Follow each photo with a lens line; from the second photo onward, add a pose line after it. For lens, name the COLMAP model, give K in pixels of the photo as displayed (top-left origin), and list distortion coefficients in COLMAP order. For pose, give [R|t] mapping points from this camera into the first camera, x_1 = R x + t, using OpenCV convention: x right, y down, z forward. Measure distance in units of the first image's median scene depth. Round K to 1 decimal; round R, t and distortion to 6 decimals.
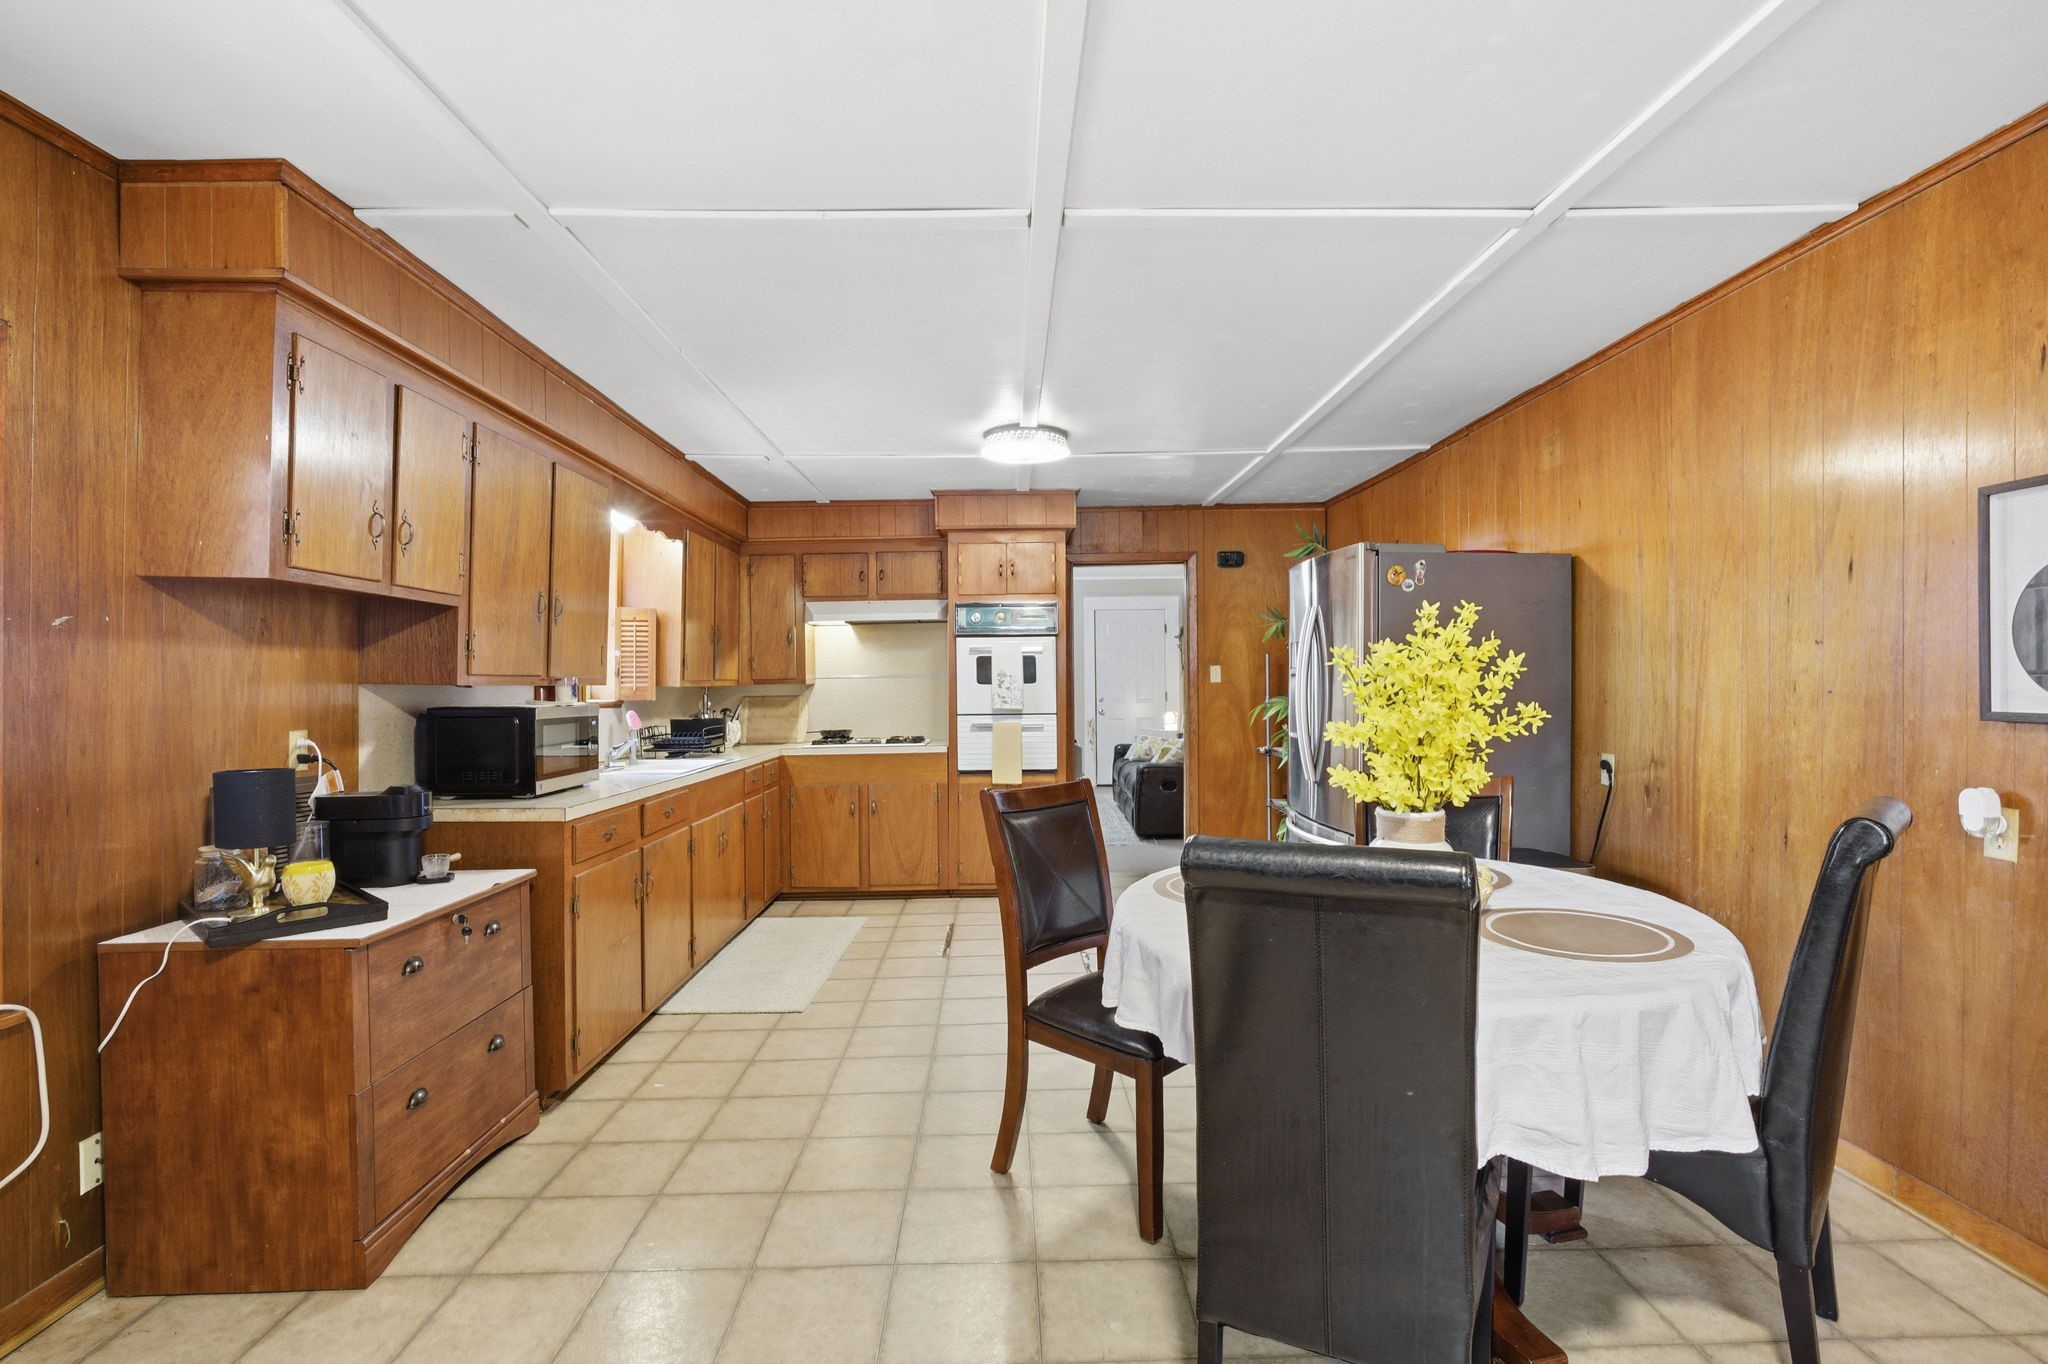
lens RADIAL K [[970.5, 0, 1027.8], [0, 970.5, 675.6], [0, 0, 1]] dist [-0.043600, 0.019101]
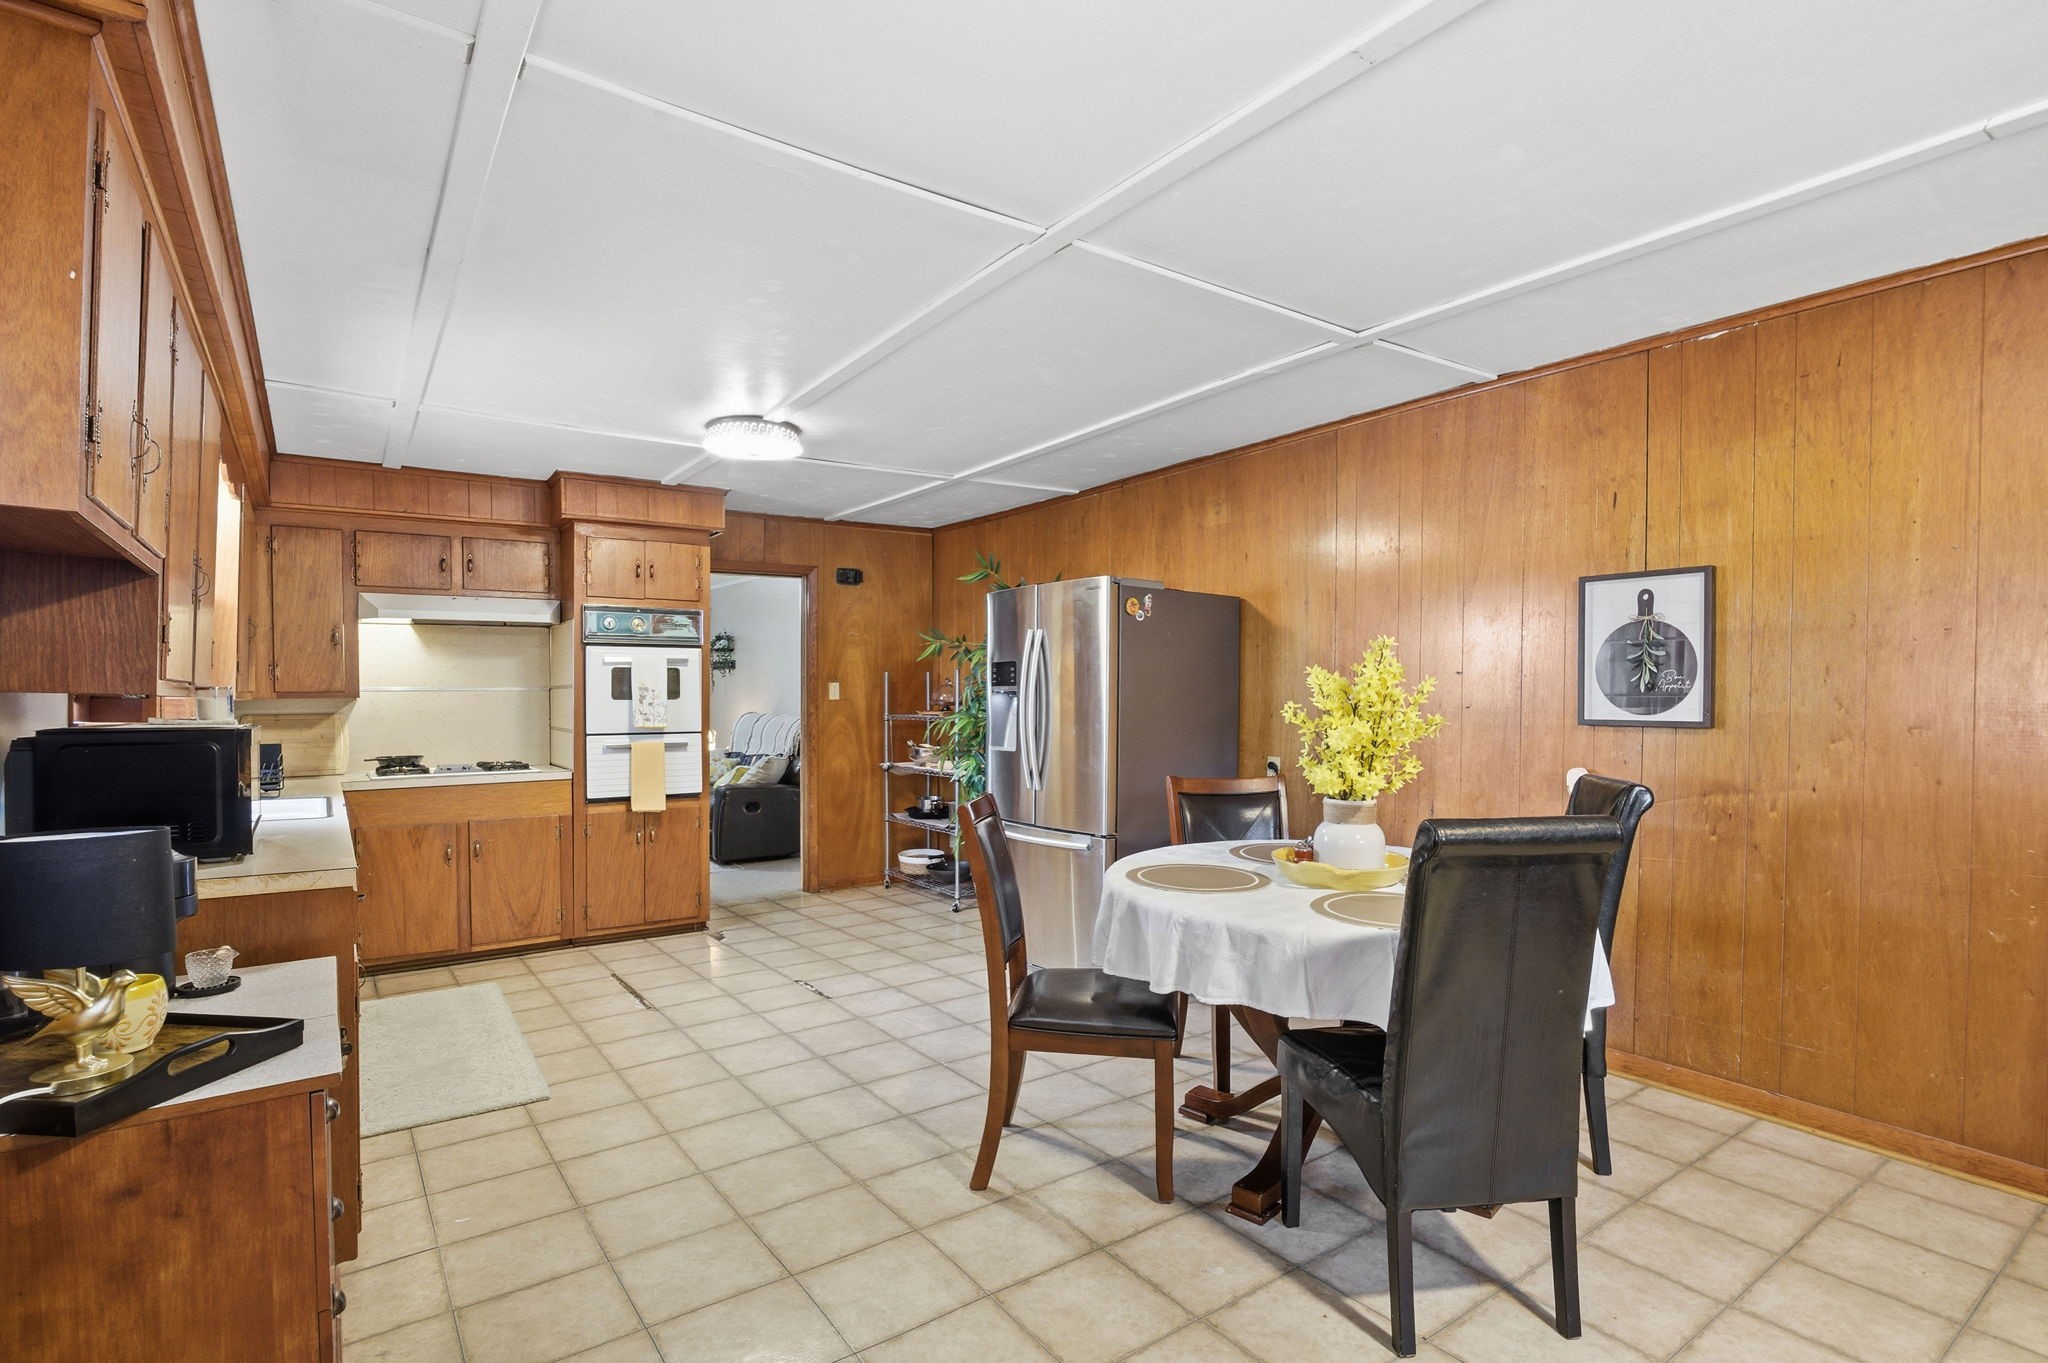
lens RADIAL K [[987.2, 0, 1016.5], [0, 987.2, 707.8], [0, 0, 1]] dist [-0.041594, 0.017064]
pose [[0.830590, 0.001350, 0.556883, -0.255431], [-0.008850, 0.999903, 0.010776, 0.003713], [-0.556814, -0.013878, 0.830521, 0.066732]]
